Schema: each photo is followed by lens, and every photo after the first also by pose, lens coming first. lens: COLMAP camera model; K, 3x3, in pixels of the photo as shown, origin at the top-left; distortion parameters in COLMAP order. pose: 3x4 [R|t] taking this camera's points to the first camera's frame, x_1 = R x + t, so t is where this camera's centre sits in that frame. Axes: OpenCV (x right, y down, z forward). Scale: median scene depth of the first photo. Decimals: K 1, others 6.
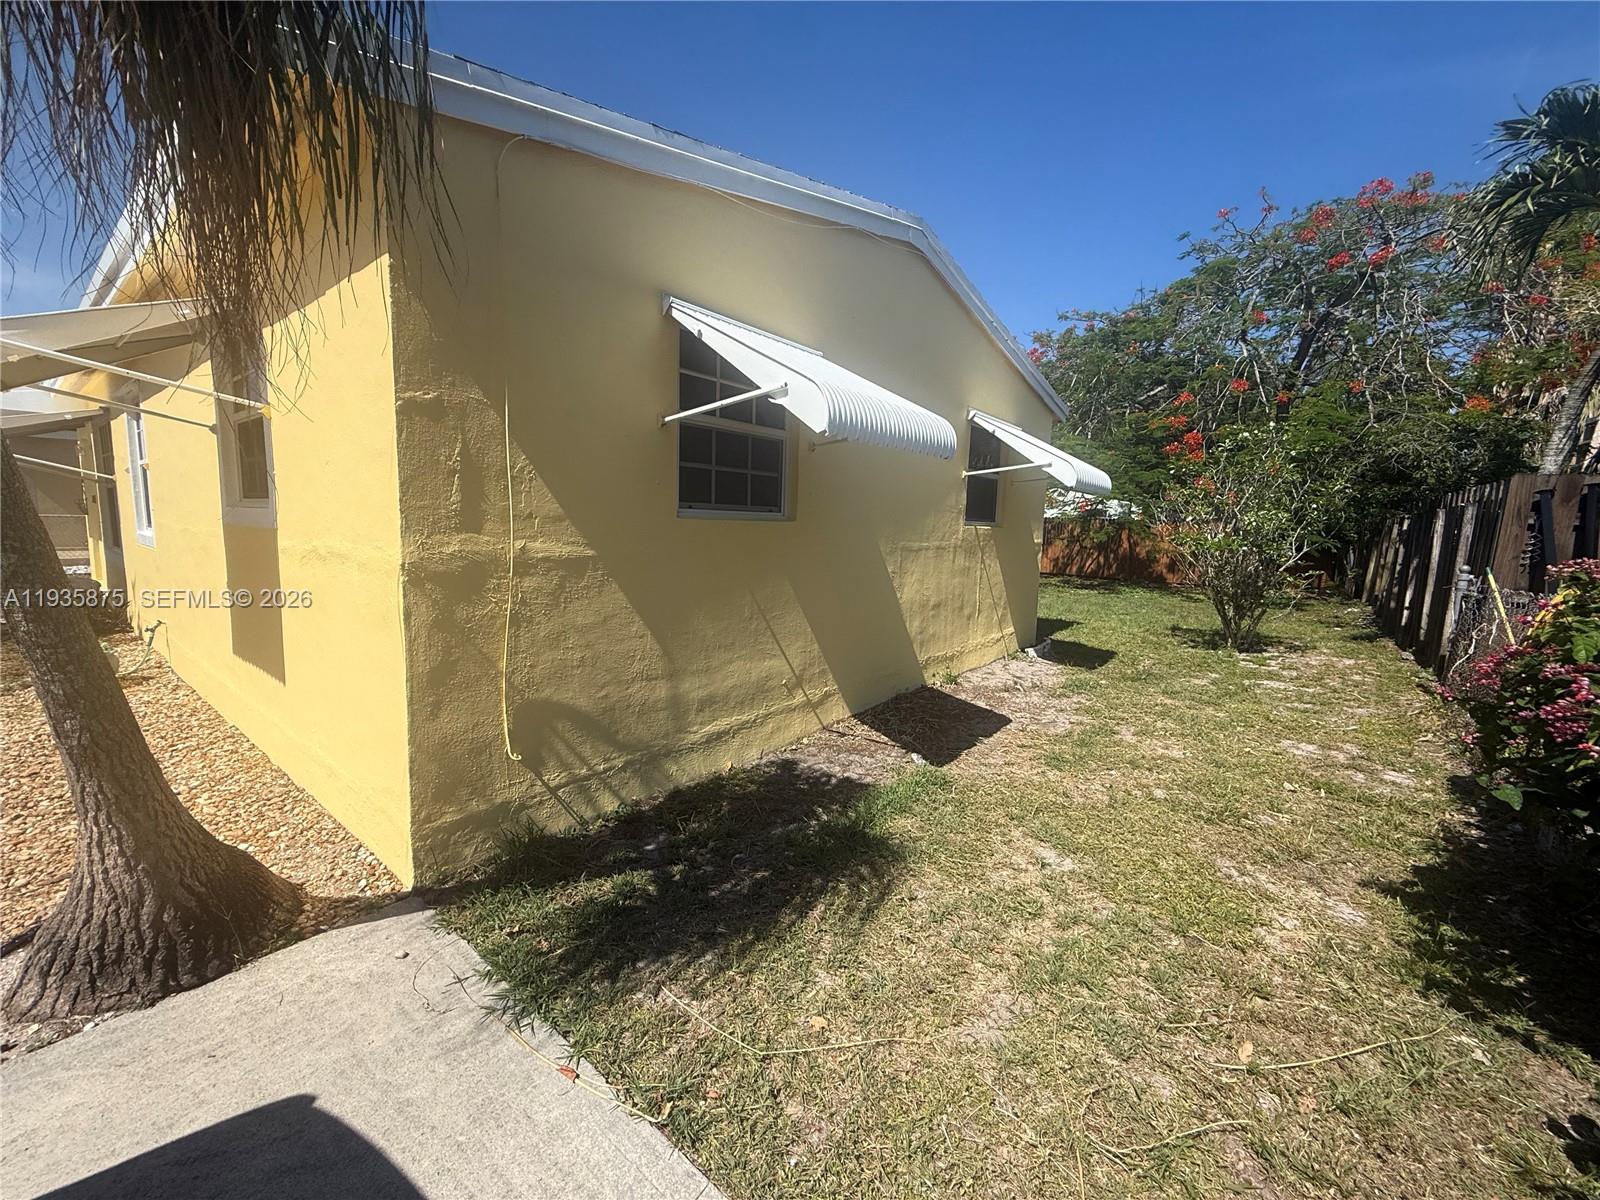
lens RADIAL K [[639.5, 0, 792.9], [0, 639.5, 602.7], [0, 0, 1]] dist [-0.000841, -0.000535]
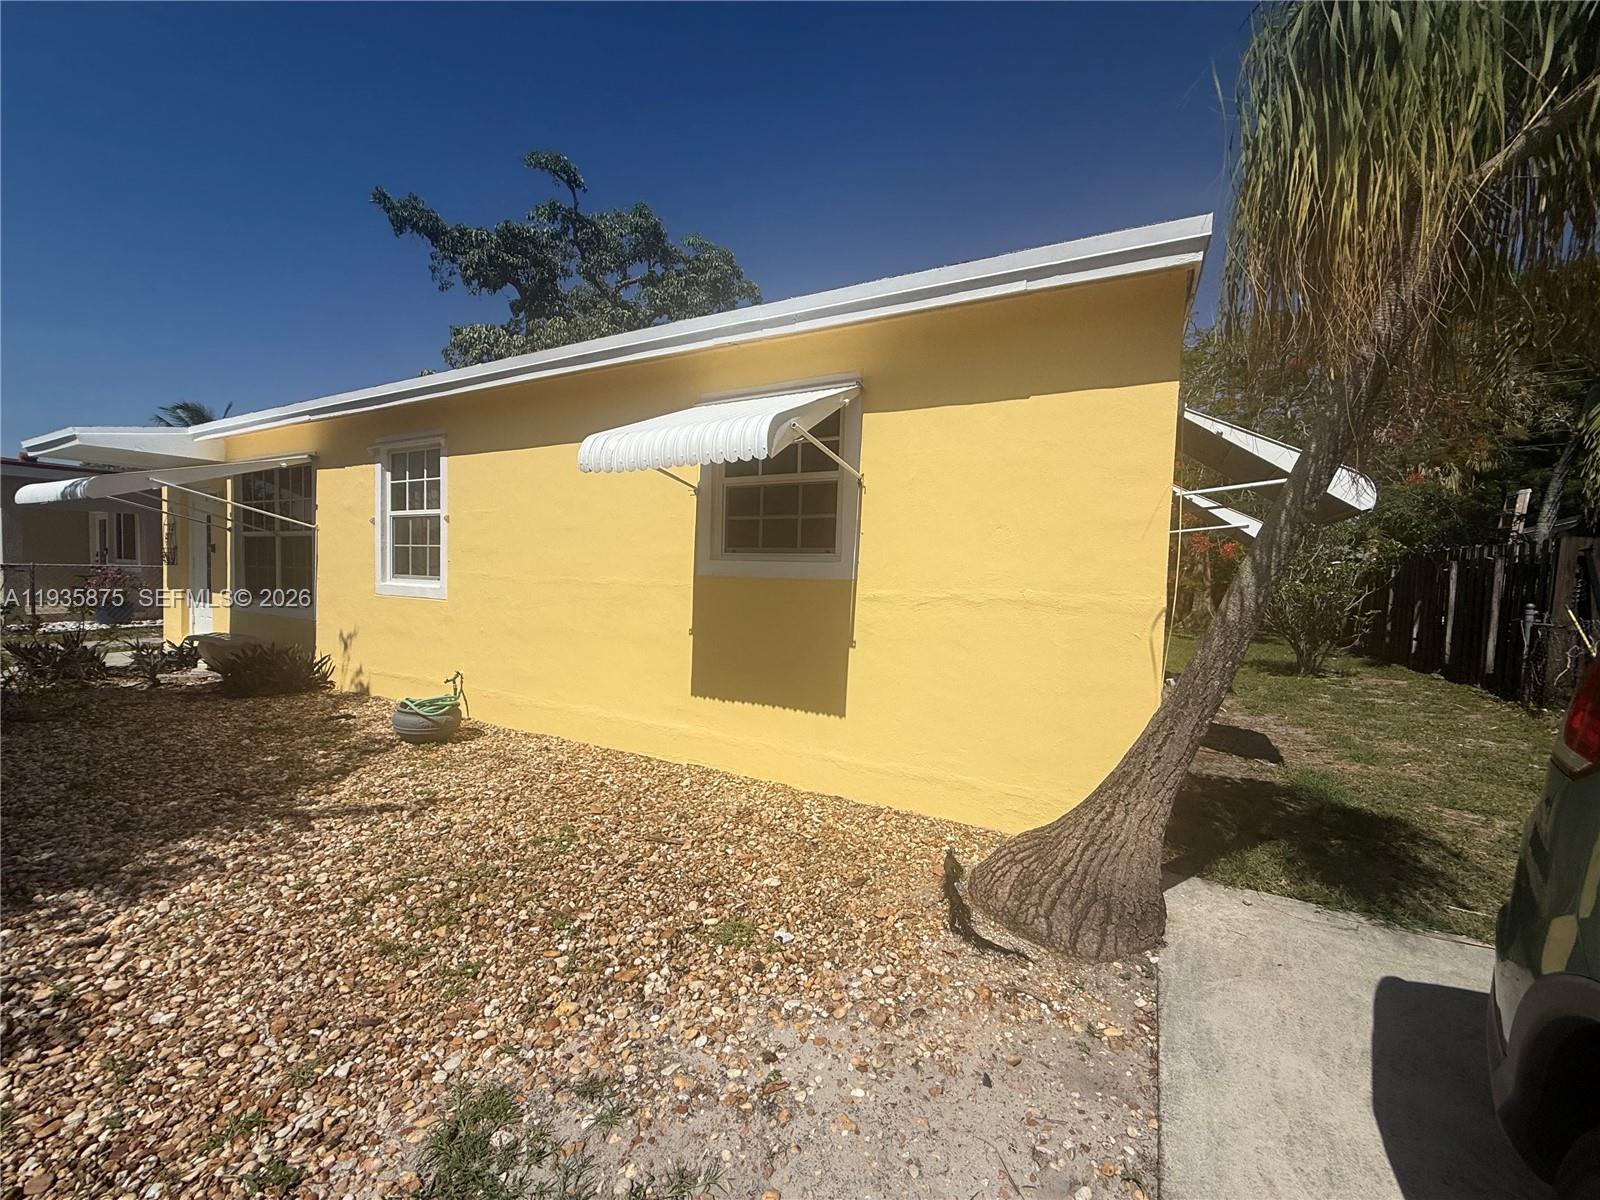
lens RADIAL K [[637.3, 0, 803.0], [0, 637.3, 602.4], [0, 0, 1]] dist [0.001277, -0.000066]
pose [[0.987764, -0.008880, 0.155706, -0.763563], [0.020400, 0.997156, -0.072548, 0.004506], [-0.154619, 0.074837, 0.985136, -0.089709]]
